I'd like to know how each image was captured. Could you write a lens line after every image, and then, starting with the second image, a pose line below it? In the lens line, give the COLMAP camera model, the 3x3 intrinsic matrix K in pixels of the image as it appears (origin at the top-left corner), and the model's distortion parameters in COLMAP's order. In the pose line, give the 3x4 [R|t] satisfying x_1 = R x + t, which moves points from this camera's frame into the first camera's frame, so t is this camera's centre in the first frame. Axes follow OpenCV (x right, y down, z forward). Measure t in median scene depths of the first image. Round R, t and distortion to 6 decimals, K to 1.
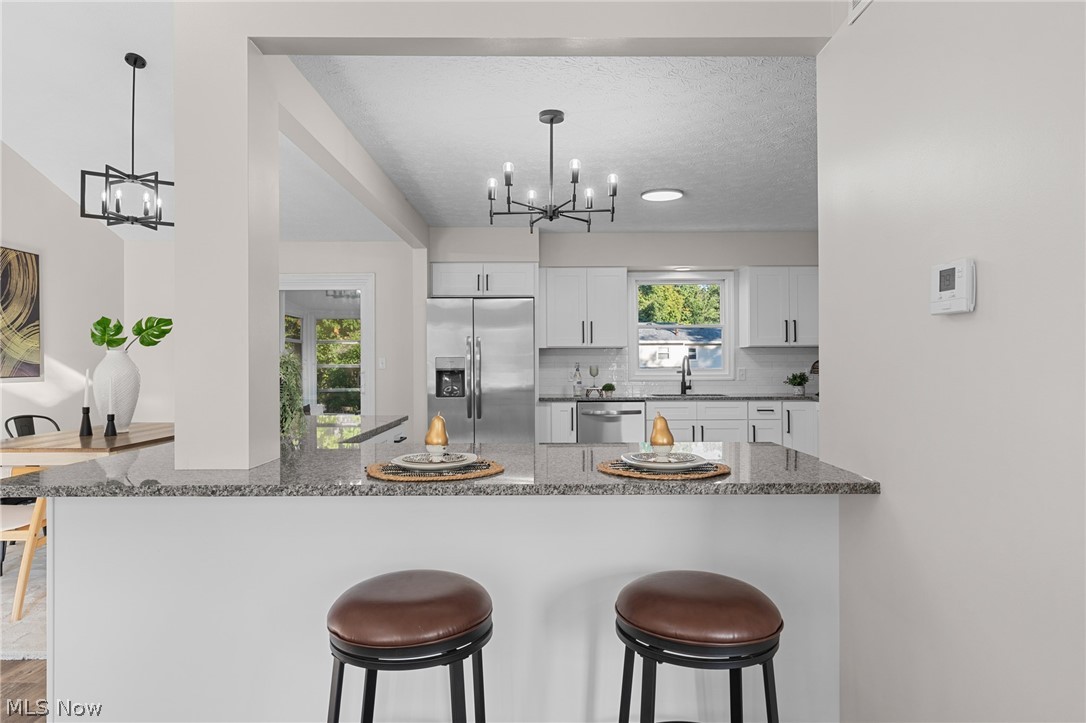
lens RADIAL K [[675.0, 0, 544.0], [0, 675.0, 358.9], [0, 0, 1]] dist [0.002943, 0.000586]
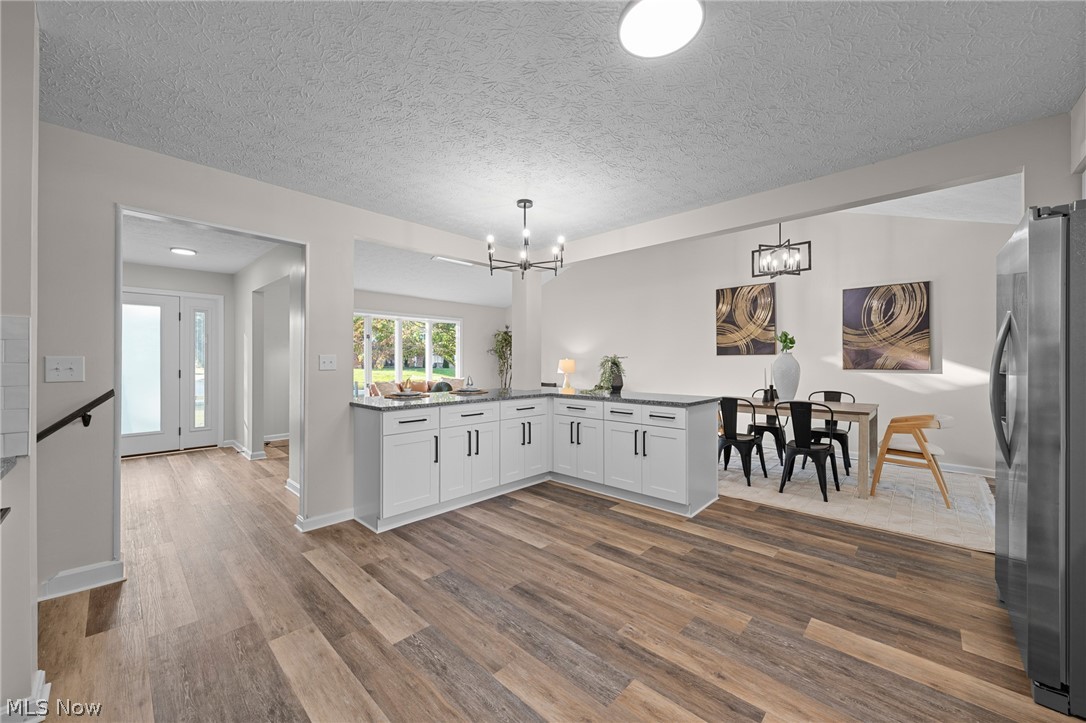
lens RADIAL K [[406.3, 0, 540.8], [0, 406.3, 360.4], [0, 0, 1]] dist [-0.000142, -0.000814]
pose [[-0.694340, 0.002648, -0.719642, 0.358585], [0.006224, 0.999978, -0.002325, 0.003667], [0.719620, -0.006093, -0.694341, 0.907608]]
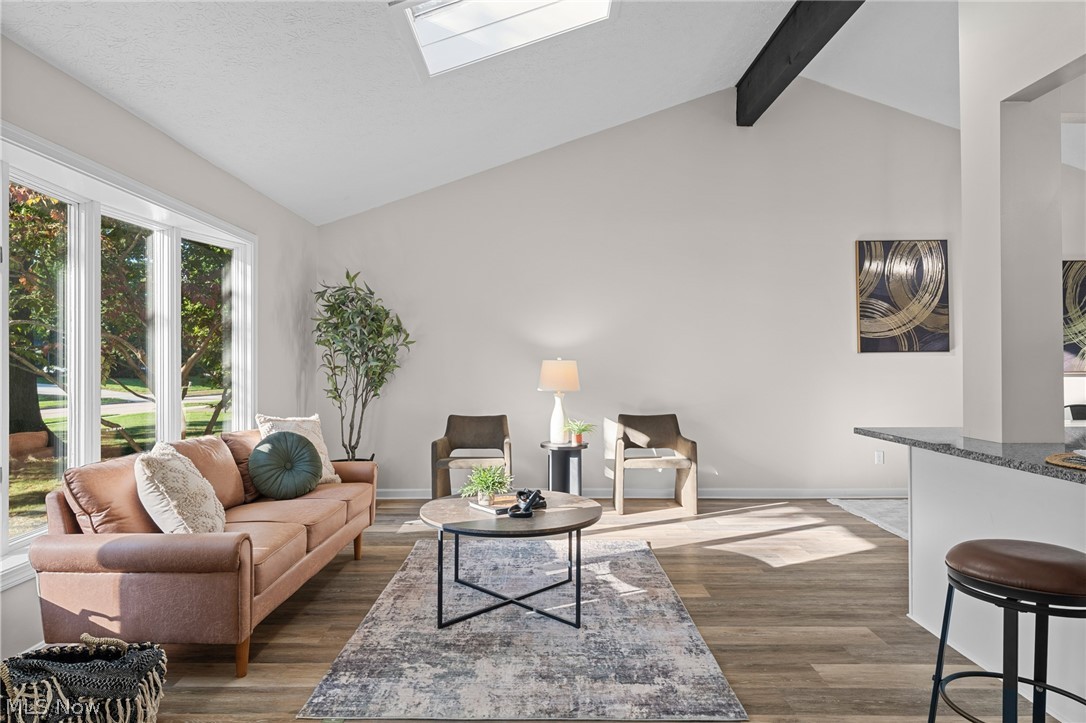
lens RADIAL K [[667.9, 0, 541.7], [0, 667.9, 357.3], [0, 0, 1]] dist [-0.005557, -0.002330]
pose [[-0.000822, -0.008279, -0.999965, 0.298537], [0.012036, 0.999893, -0.008288, 0.000763], [0.999927, -0.012043, -0.000723, 0.050522]]
